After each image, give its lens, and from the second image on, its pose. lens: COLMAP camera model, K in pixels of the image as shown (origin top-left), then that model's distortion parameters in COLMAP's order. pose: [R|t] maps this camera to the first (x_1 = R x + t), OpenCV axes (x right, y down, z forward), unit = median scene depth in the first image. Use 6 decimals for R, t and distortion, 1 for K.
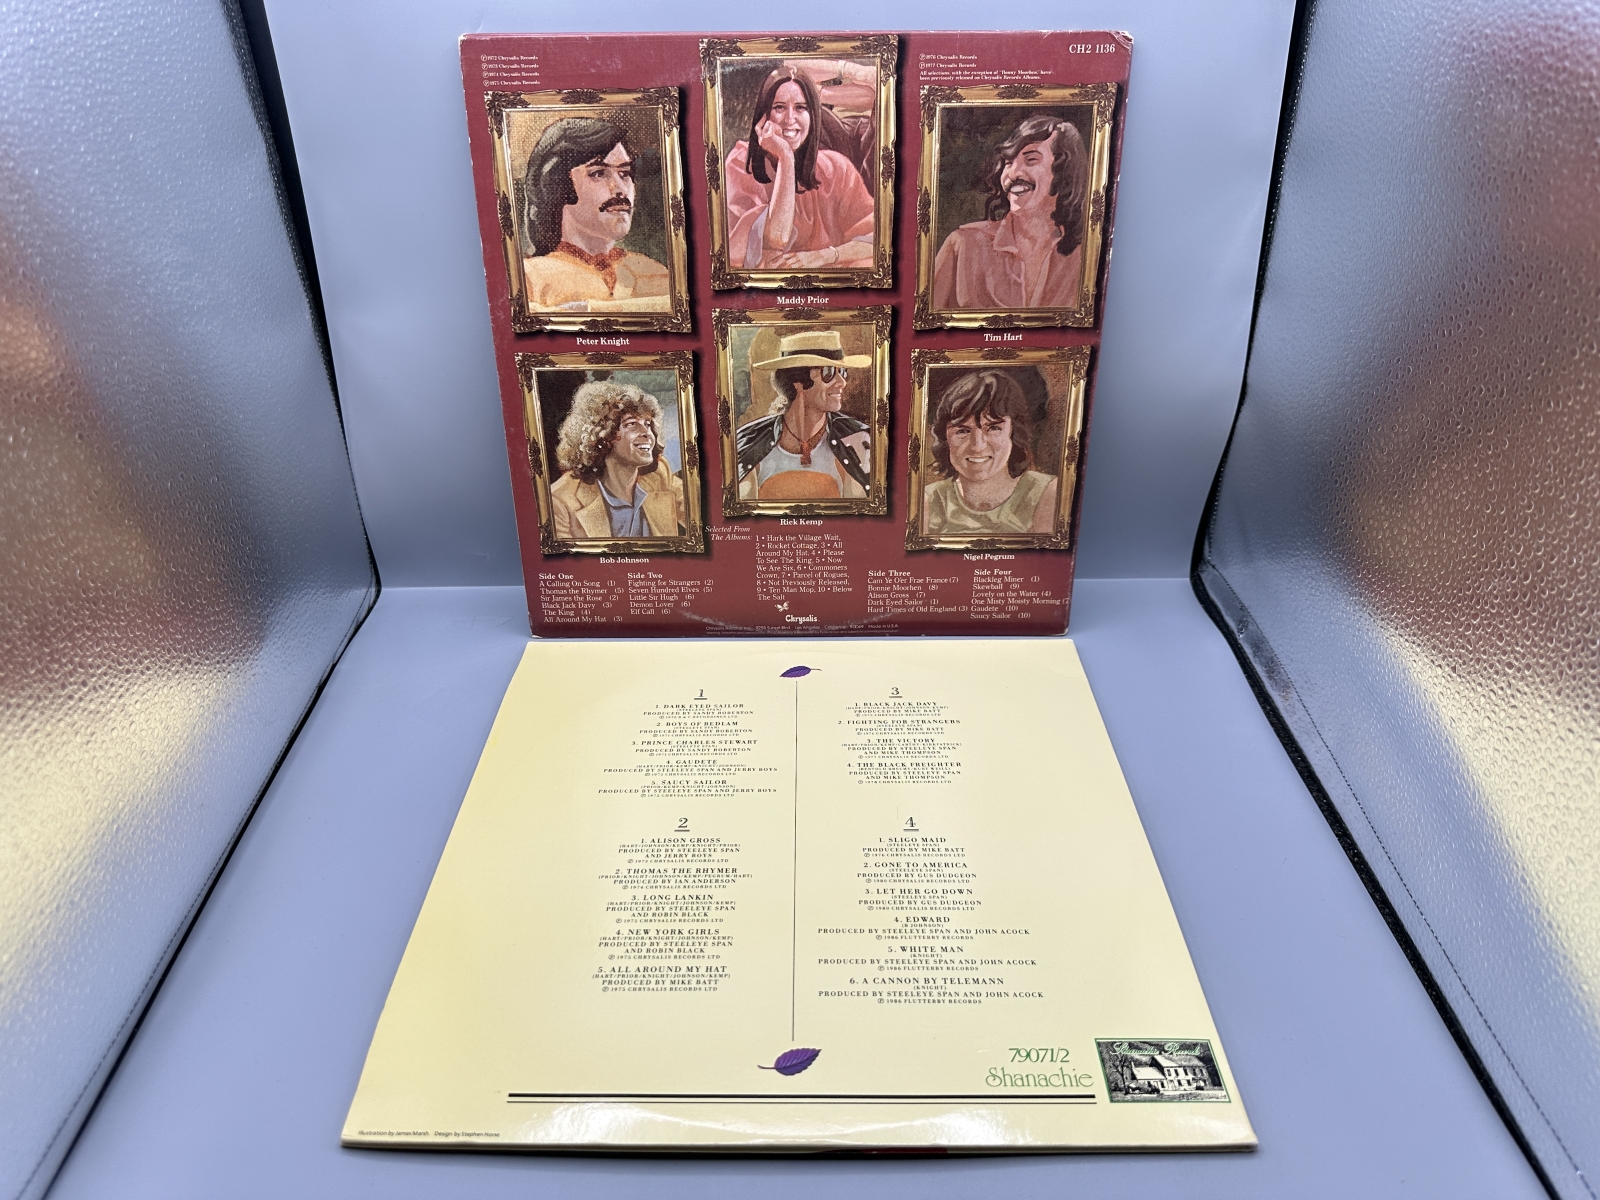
lens RADIAL K [[1219.3, 0, 800.0], [0, 1219.3, 600.0], [0, 0, 1]] dist [-0.004638, 0.006820]
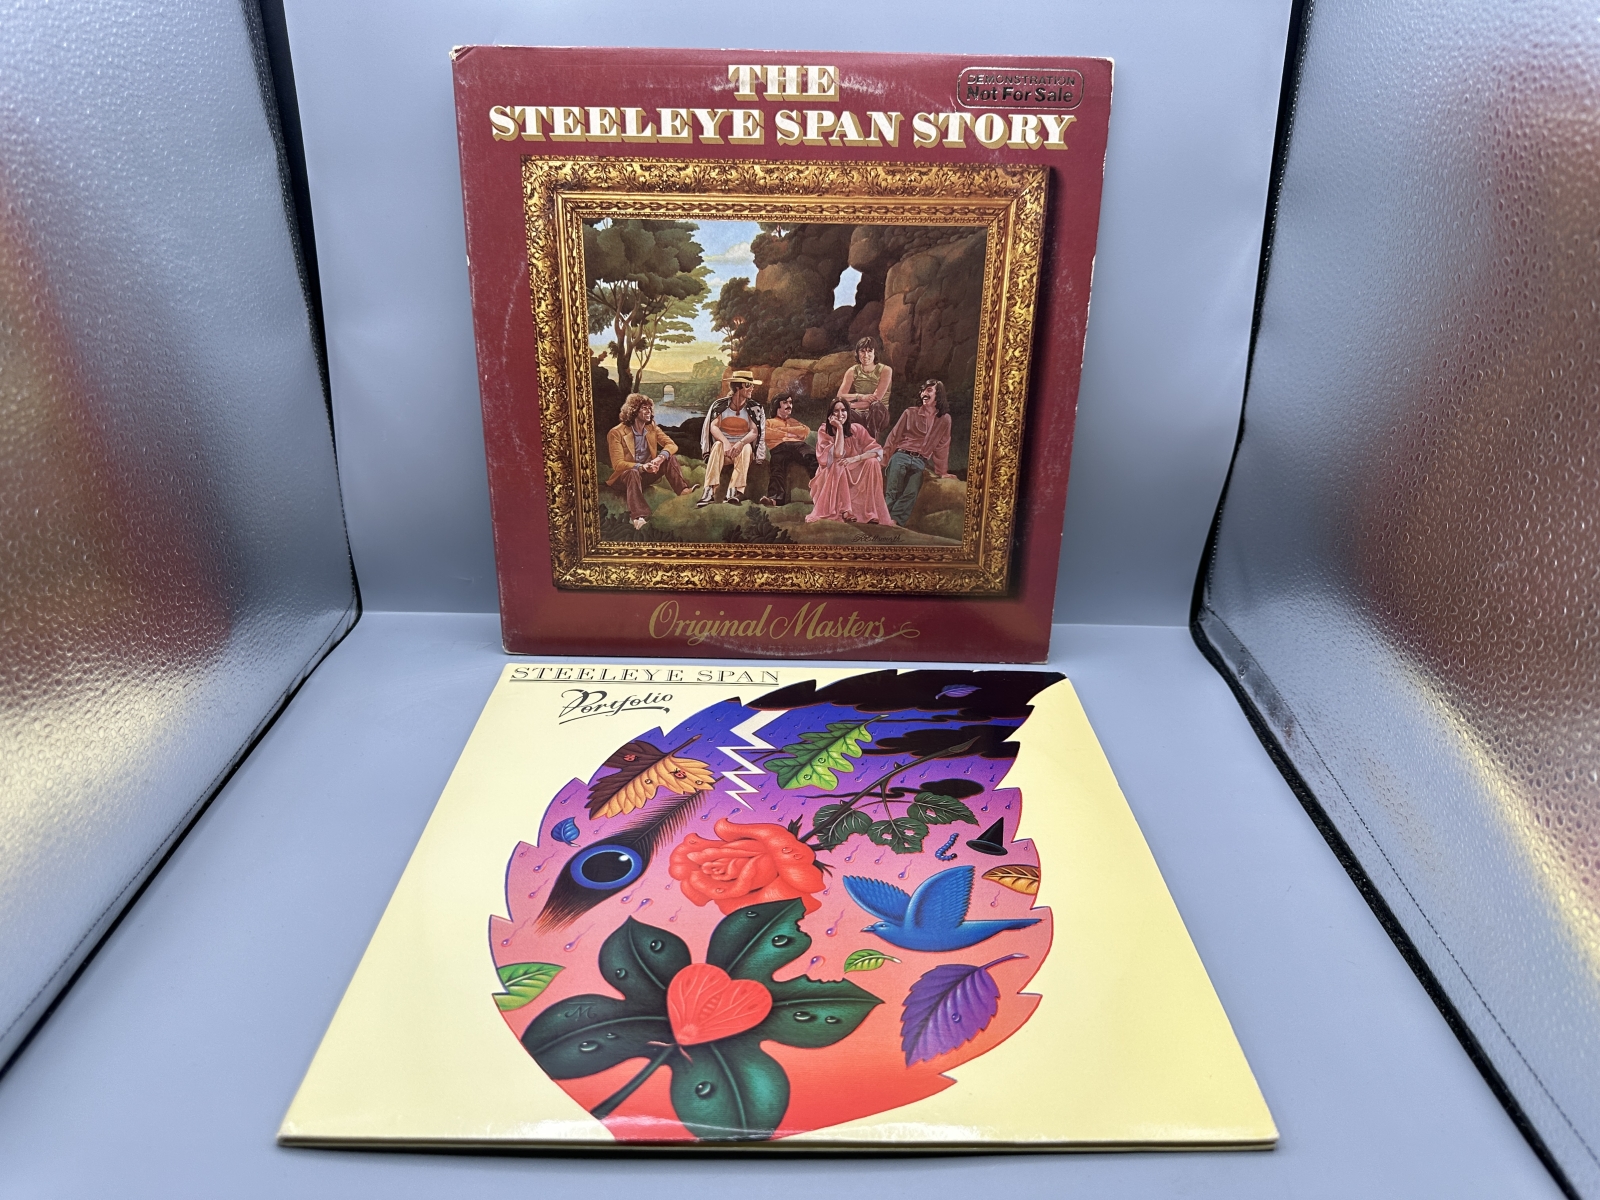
lens RADIAL K [[1219.3, 0, 800.0], [0, 1219.3, 600.0], [0, 0, 1]] dist [-0.004638, 0.006820]
pose [[0.999499, 0.030503, -0.008452, 0.023080], [-0.031301, 0.992192, -0.120729, 0.126576], [0.004704, 0.120933, 0.992649, 0.040444]]
